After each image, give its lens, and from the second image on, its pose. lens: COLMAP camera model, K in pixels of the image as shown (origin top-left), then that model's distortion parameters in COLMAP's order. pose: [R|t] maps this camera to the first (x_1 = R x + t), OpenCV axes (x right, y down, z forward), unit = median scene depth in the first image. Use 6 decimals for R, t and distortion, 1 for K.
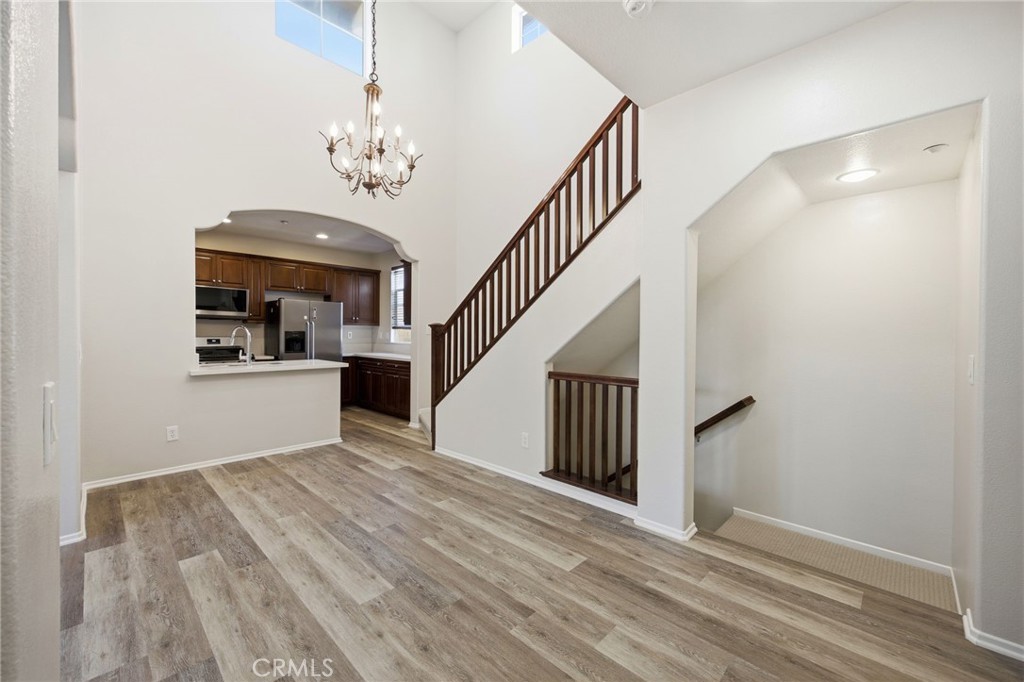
lens RADIAL K [[411.2, 0, 509.5], [0, 411.2, 337.4], [0, 0, 1]] dist [-0.000257, -0.000236]
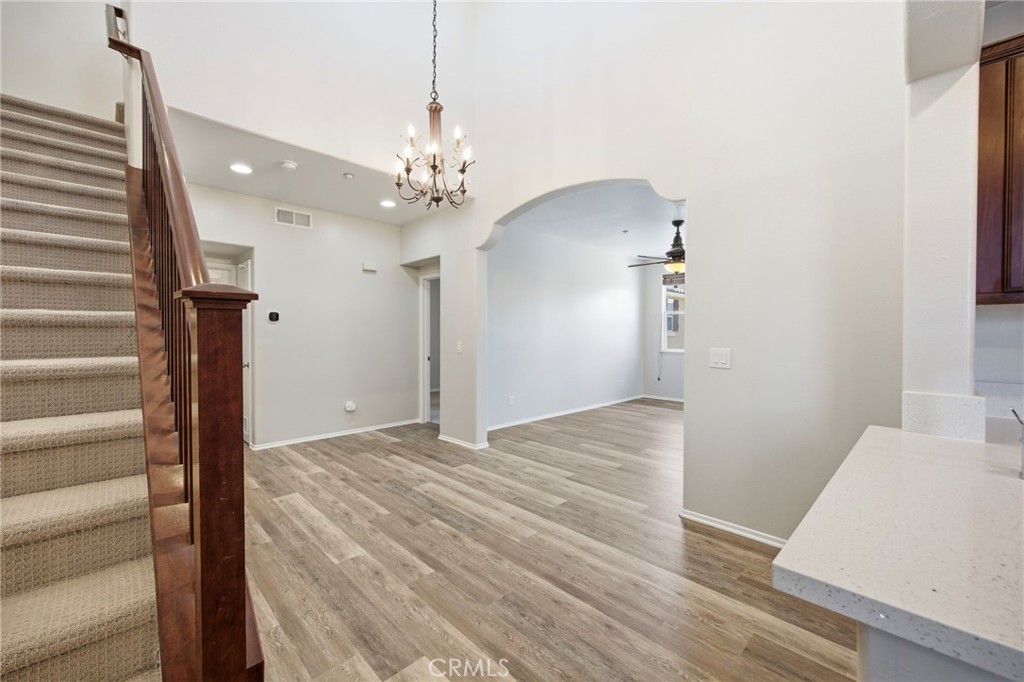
lens RADIAL K [[411.2, 0, 511.4], [0, 411.2, 340.2], [0, 0, 1]] dist [-0.000257, -0.000236]
pose [[-0.999750, -0.008156, 0.020806, -0.569527], [-0.007647, 0.999672, 0.024428, -0.026439], [-0.020998, 0.024262, -0.999485, 2.116225]]
